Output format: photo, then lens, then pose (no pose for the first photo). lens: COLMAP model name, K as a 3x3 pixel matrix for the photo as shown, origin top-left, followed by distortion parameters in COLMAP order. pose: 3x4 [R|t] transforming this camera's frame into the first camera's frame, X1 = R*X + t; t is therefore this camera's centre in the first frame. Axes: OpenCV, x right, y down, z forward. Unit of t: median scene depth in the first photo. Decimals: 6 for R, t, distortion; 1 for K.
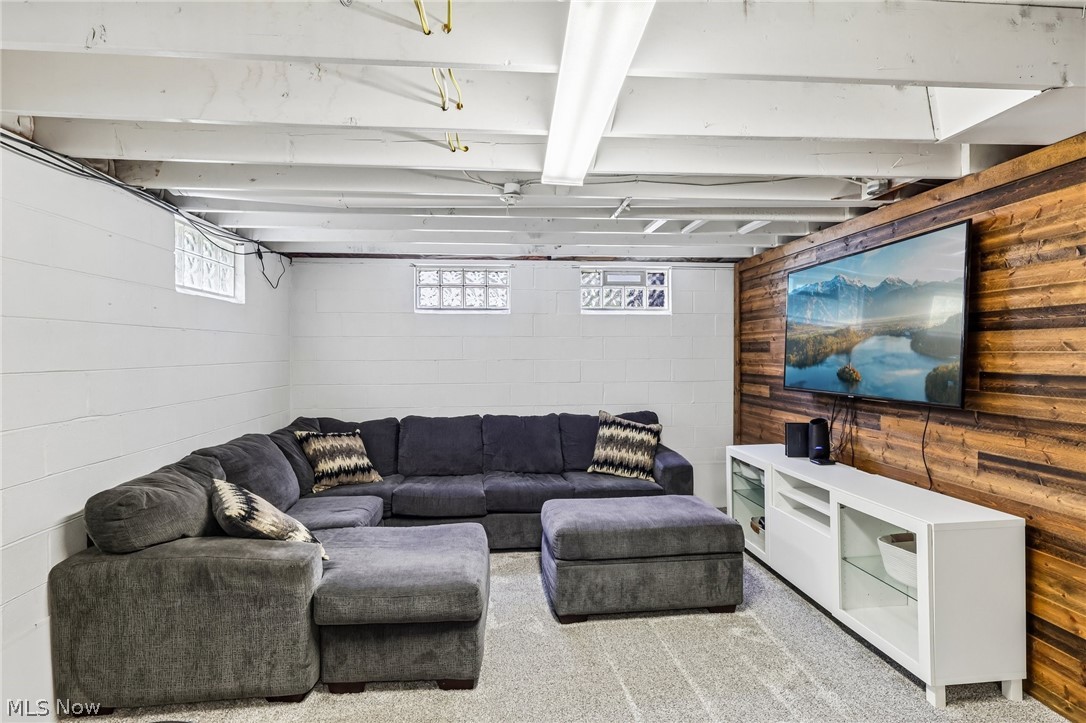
lens RADIAL K [[537.2, 0, 546.8], [0, 537.2, 360.5], [0, 0, 1]] dist [-0.004249, 0.000014]
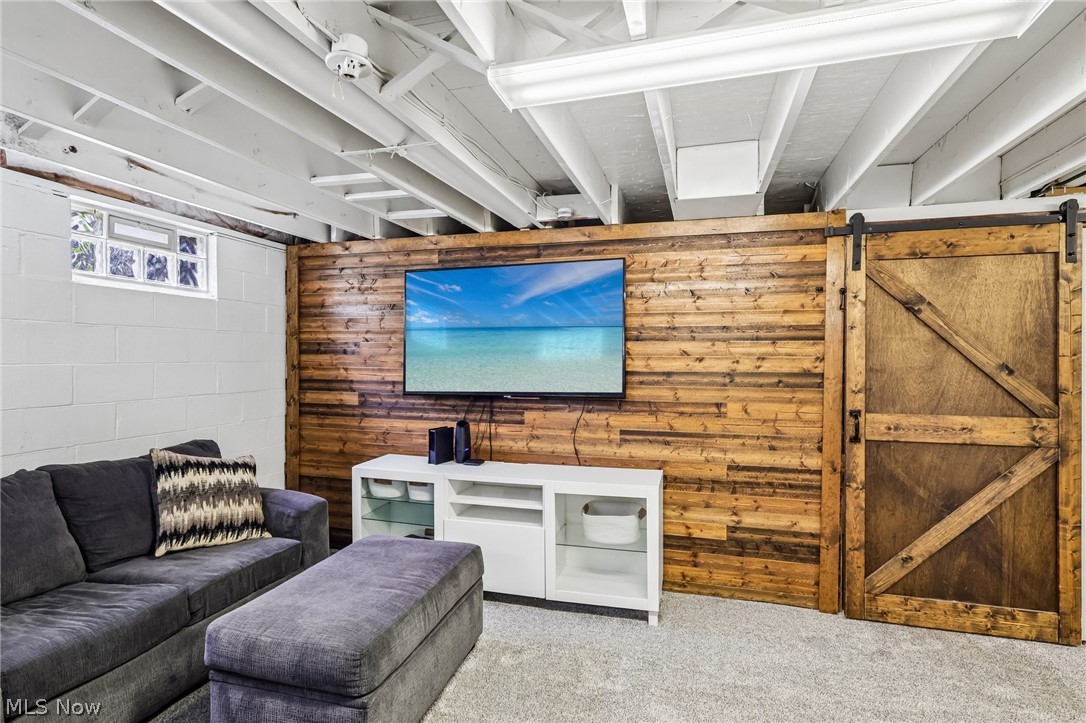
lens RADIAL K [[537.2, 0, 540.9], [0, 537.2, 358.6], [0, 0, 1]] dist [-0.004249, 0.000014]
pose [[0.368356, 0.004876, 0.929672, -0.392037], [0.004733, 0.999963, -0.007120, -0.000832], [-0.929673, 0.007023, 0.368320, 0.502648]]
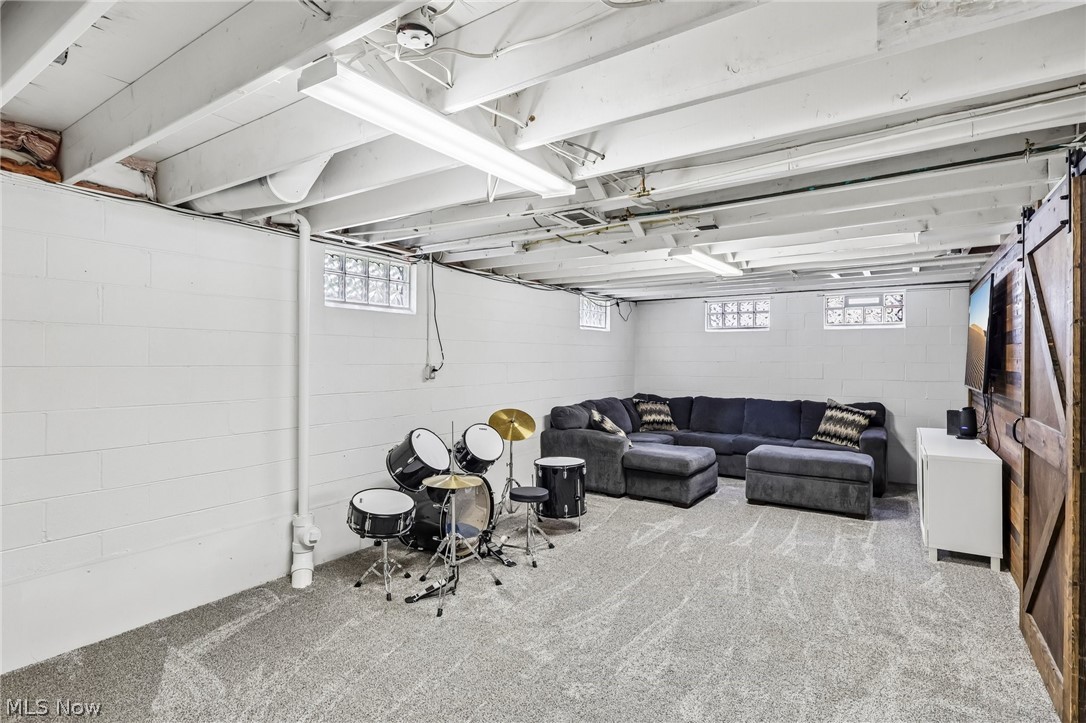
lens RADIAL K [[537.2, 0, 546.1], [0, 537.2, 358.3], [0, 0, 1]] dist [-0.004249, 0.000014]
pose [[0.777525, 0.006031, -0.628823, 0.539880], [-0.014926, 0.999849, -0.008867, 0.014860], [0.628675, 0.016281, 0.777498, -0.738889]]
